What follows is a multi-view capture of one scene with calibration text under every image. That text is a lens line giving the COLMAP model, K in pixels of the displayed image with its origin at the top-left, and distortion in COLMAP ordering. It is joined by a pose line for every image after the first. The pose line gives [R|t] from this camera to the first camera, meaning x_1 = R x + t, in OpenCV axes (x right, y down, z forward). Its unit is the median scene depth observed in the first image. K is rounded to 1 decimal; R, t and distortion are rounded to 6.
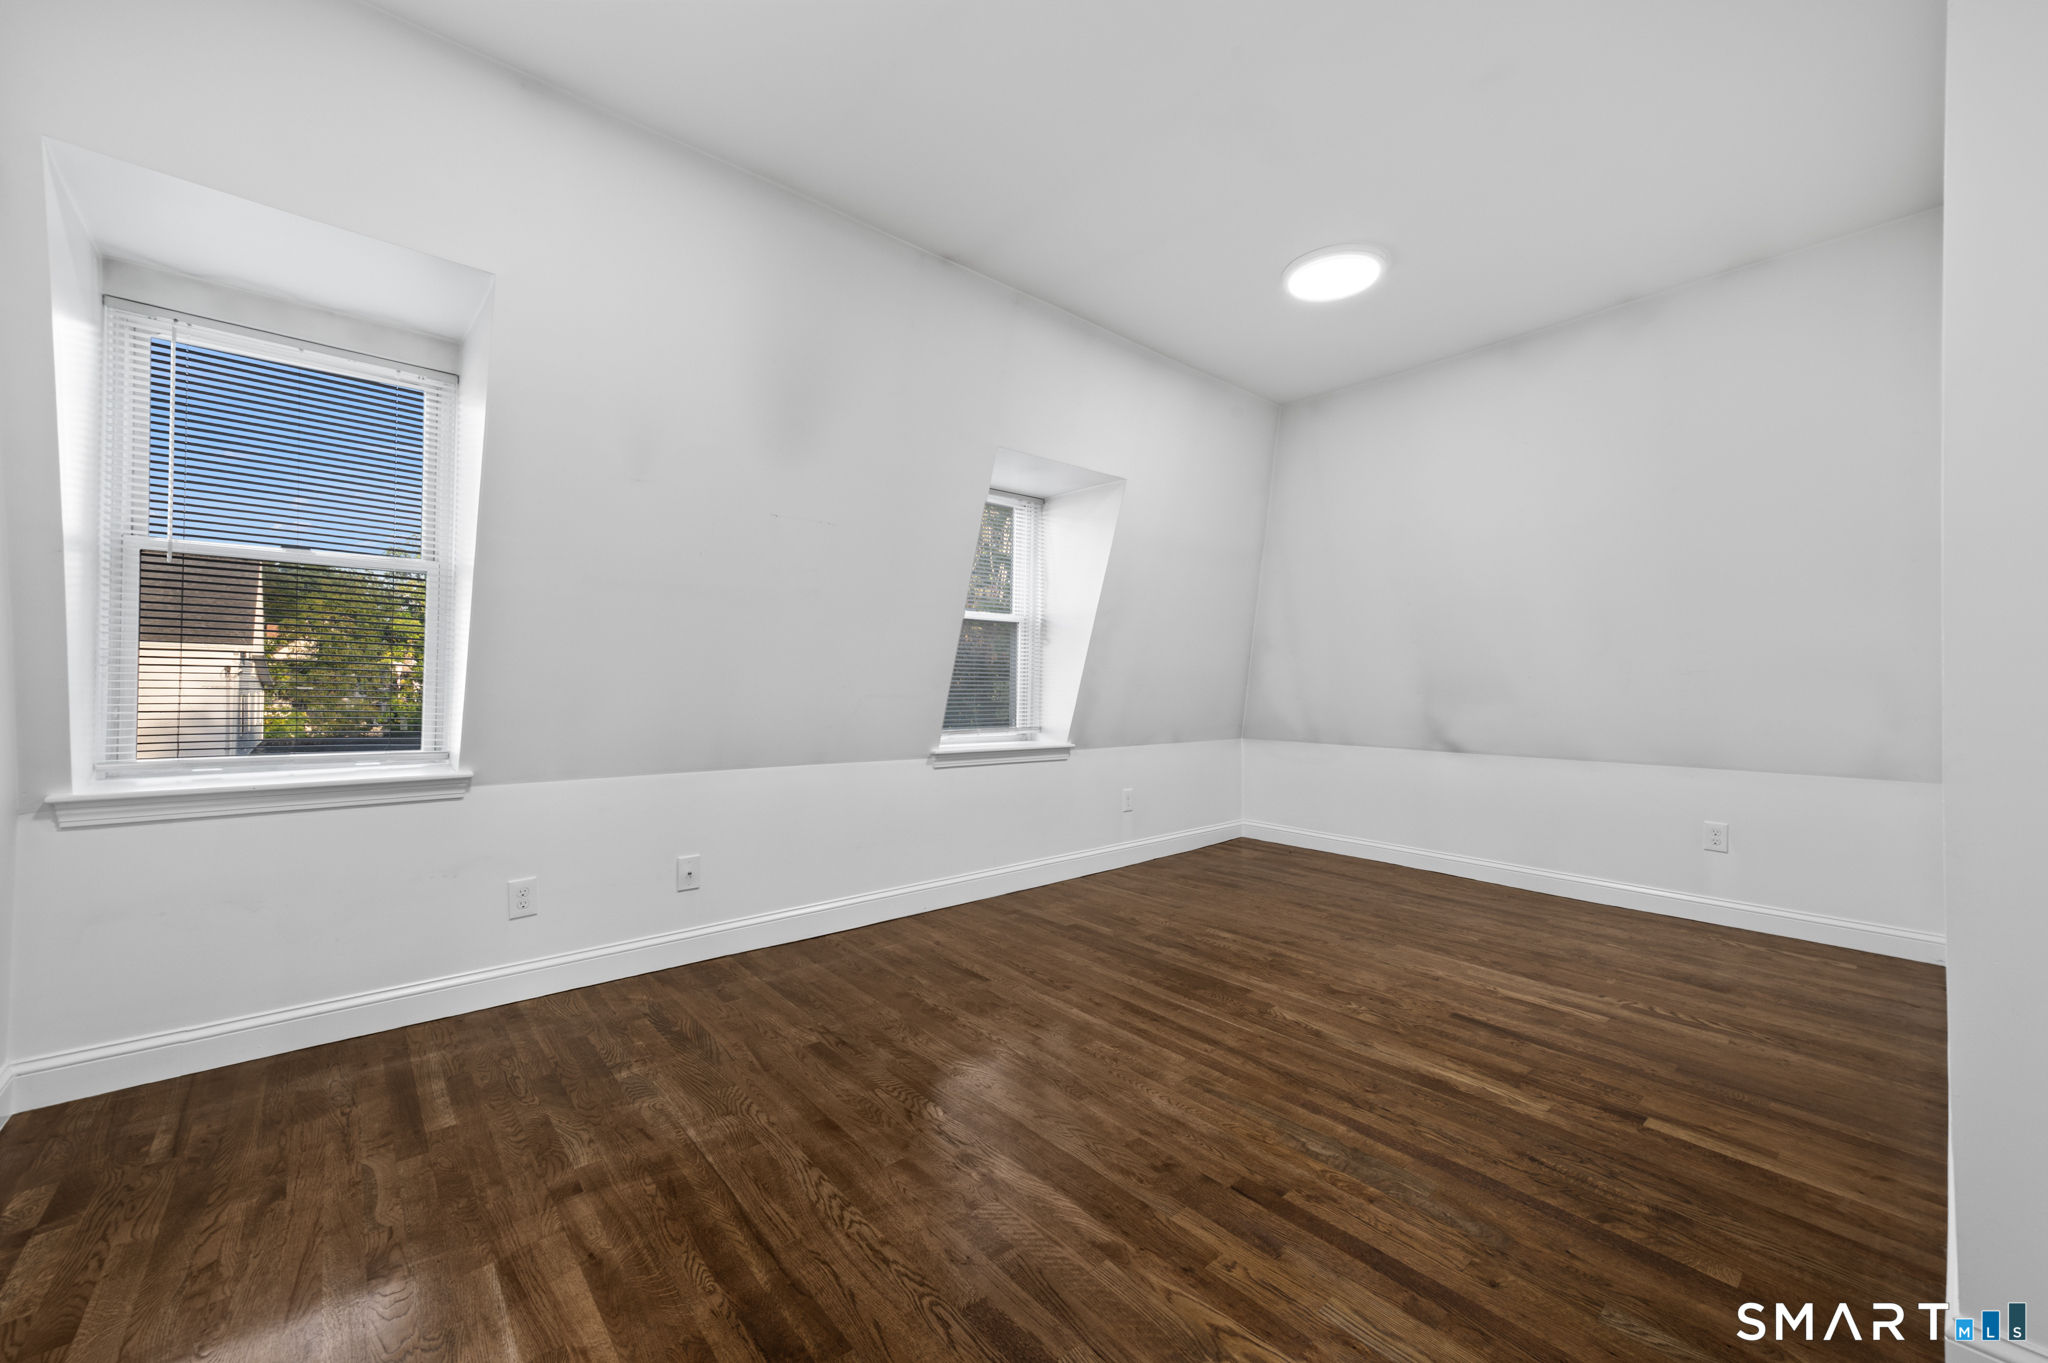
lens RADIAL K [[803.7, 0, 1044.5], [0, 803.7, 667.3], [0, 0, 1]] dist [0.016078, -0.000055]
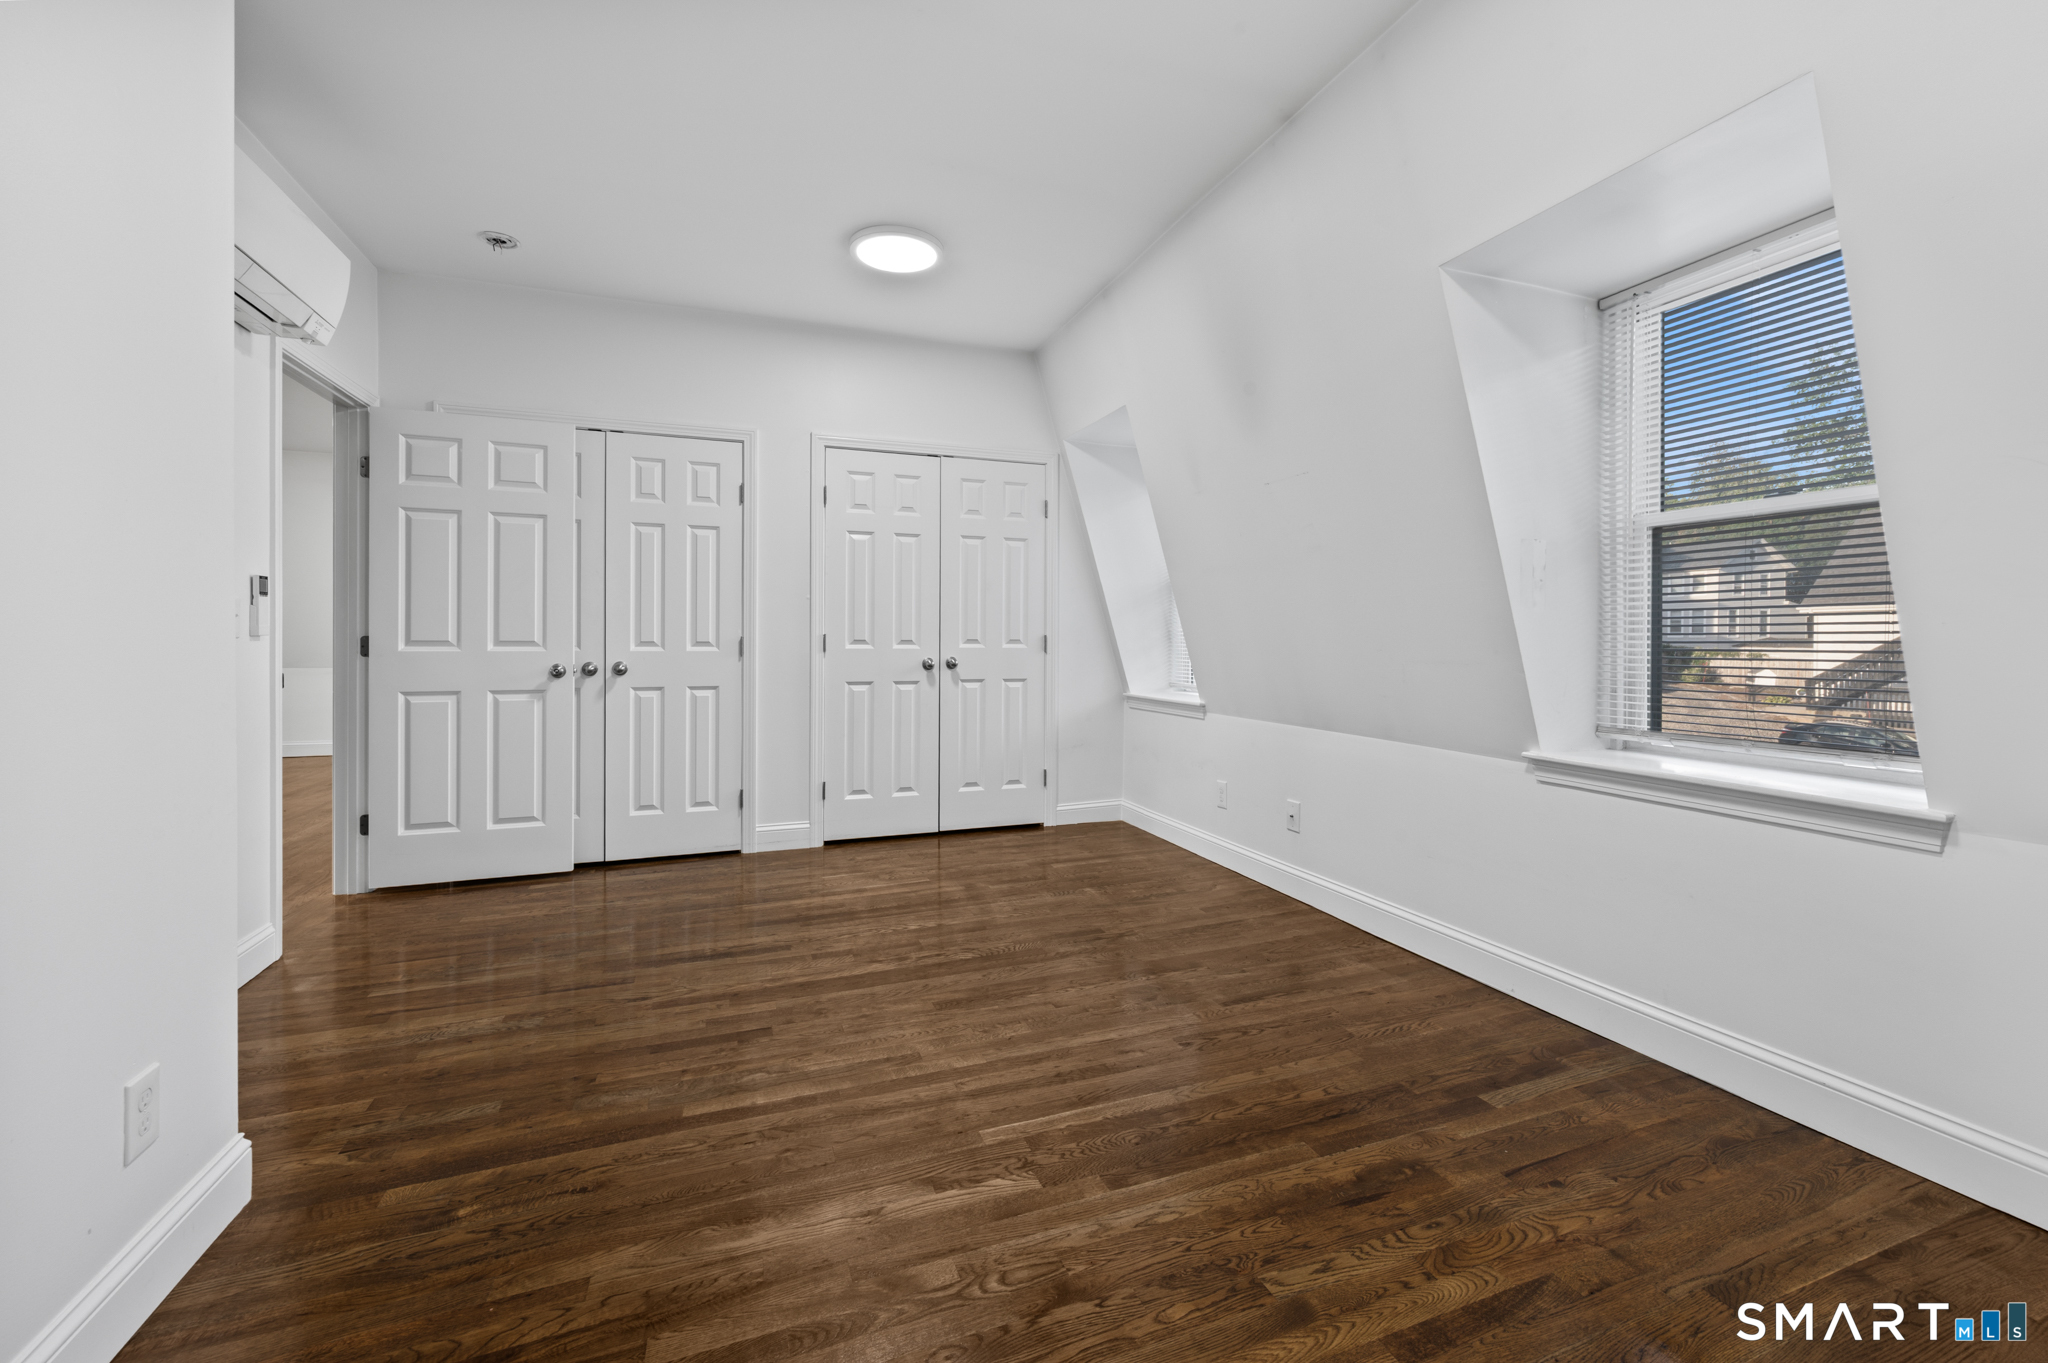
lens RADIAL K [[836.8, 0, 1024.0], [0, 836.8, 681.5], [0, 0, 1]] dist [-0.000106, -0.000061]
pose [[-0.370513, 0.039196, -0.928000, 0.815698], [0.016334, 0.999230, 0.035683, 0.024625], [0.928684, -0.001937, -0.370868, 1.169437]]
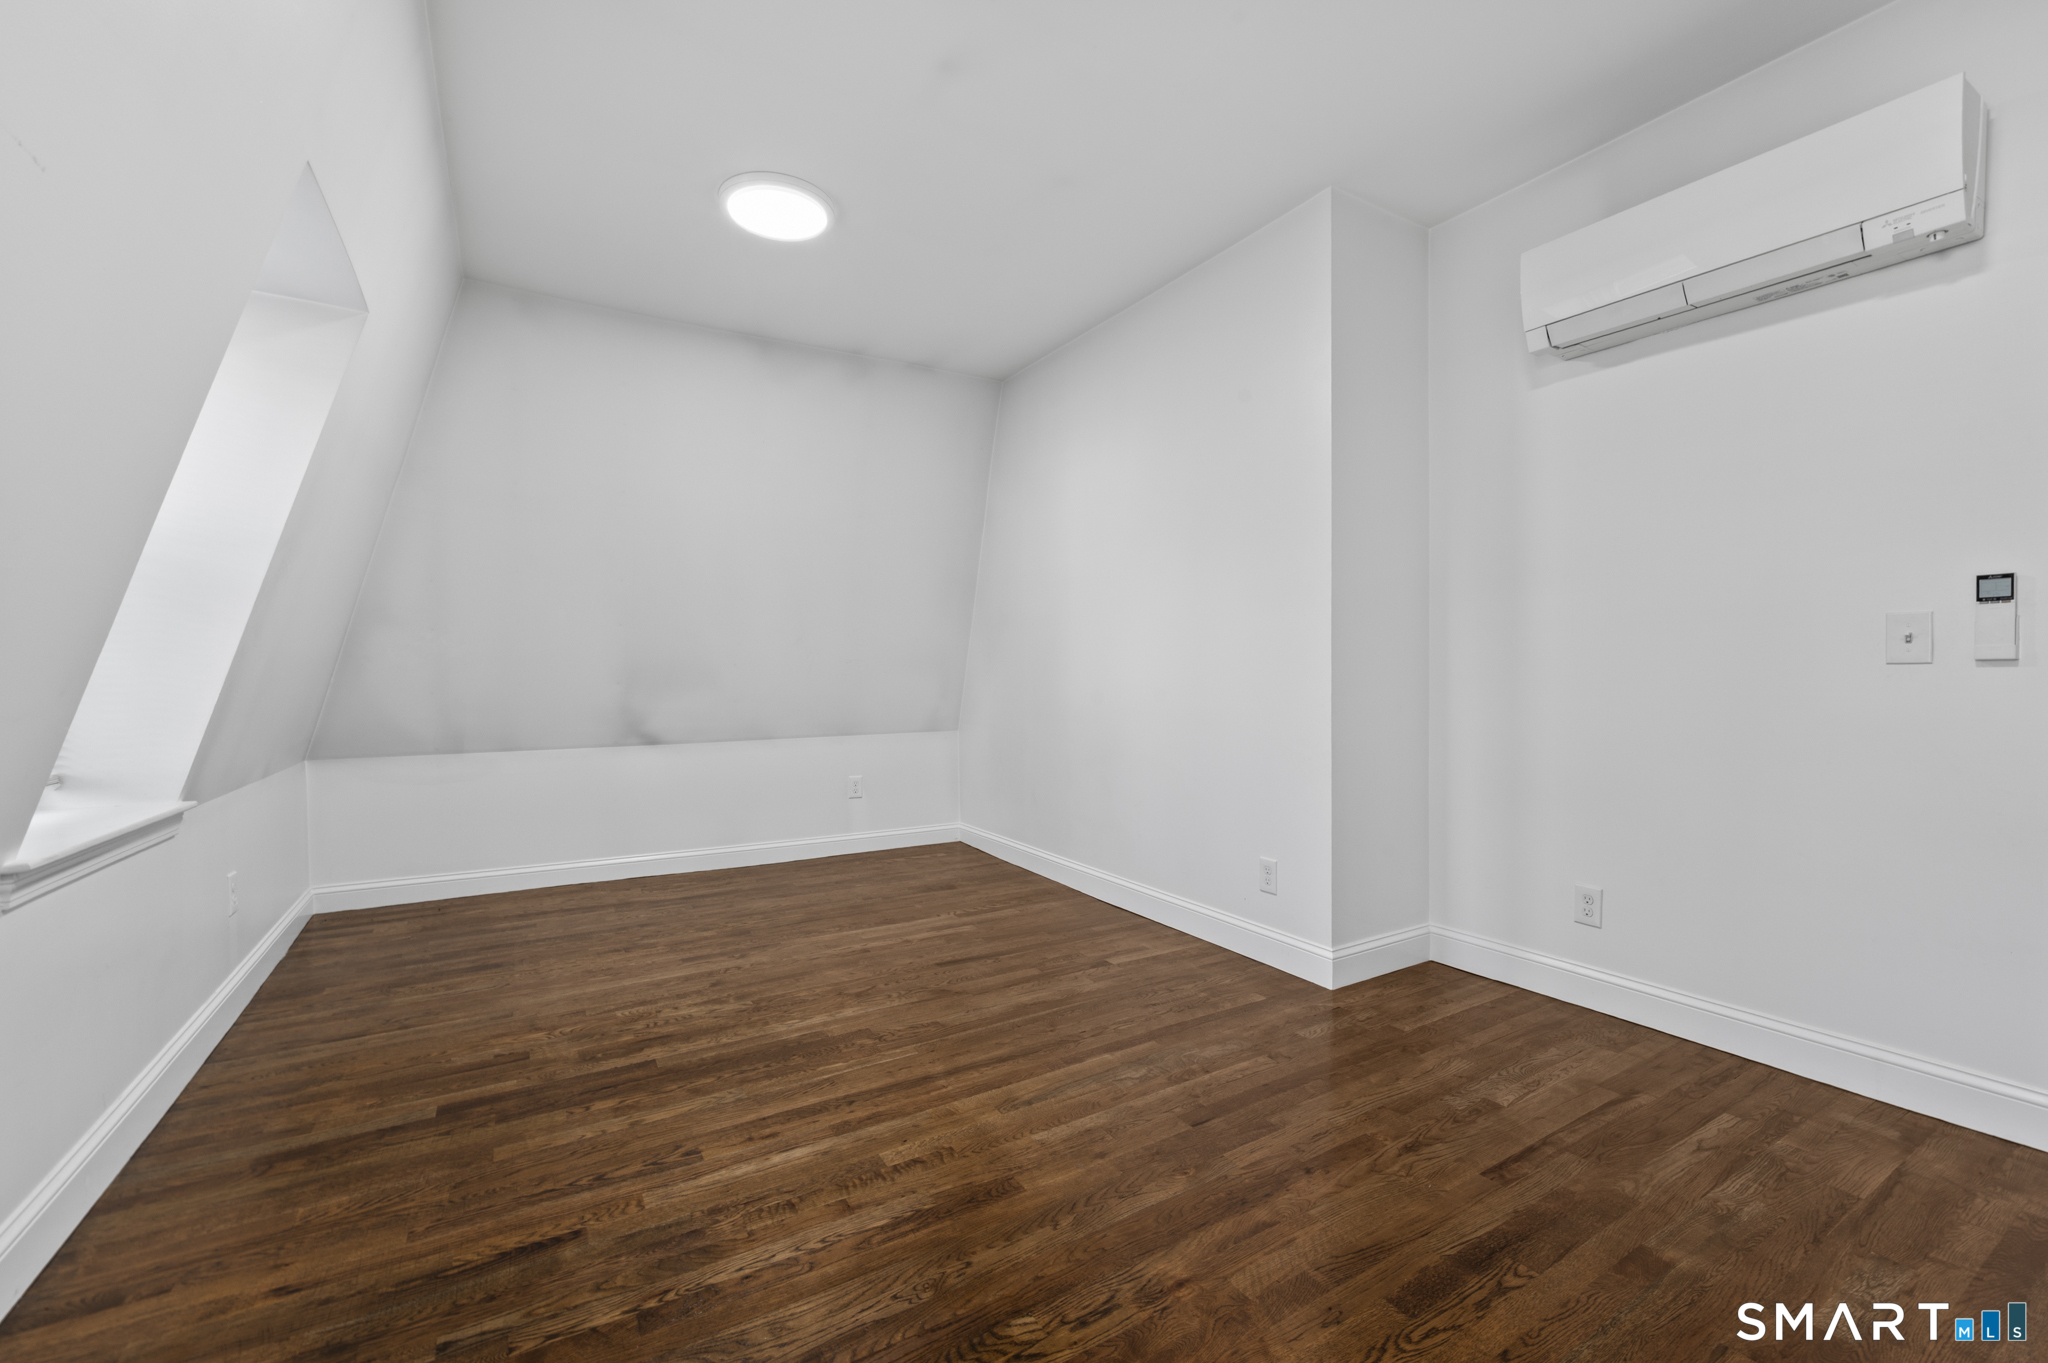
lens RADIAL K [[836.8, 0, 1024.0], [0, 836.8, 681.5], [0, 0, 1]] dist [-0.000106, -0.000061]
pose [[0.180694, -0.018704, 0.983361, -0.575873], [-0.016125, 0.999628, 0.021976, 0.006615], [-0.983407, -0.019828, 0.180326, 0.640416]]
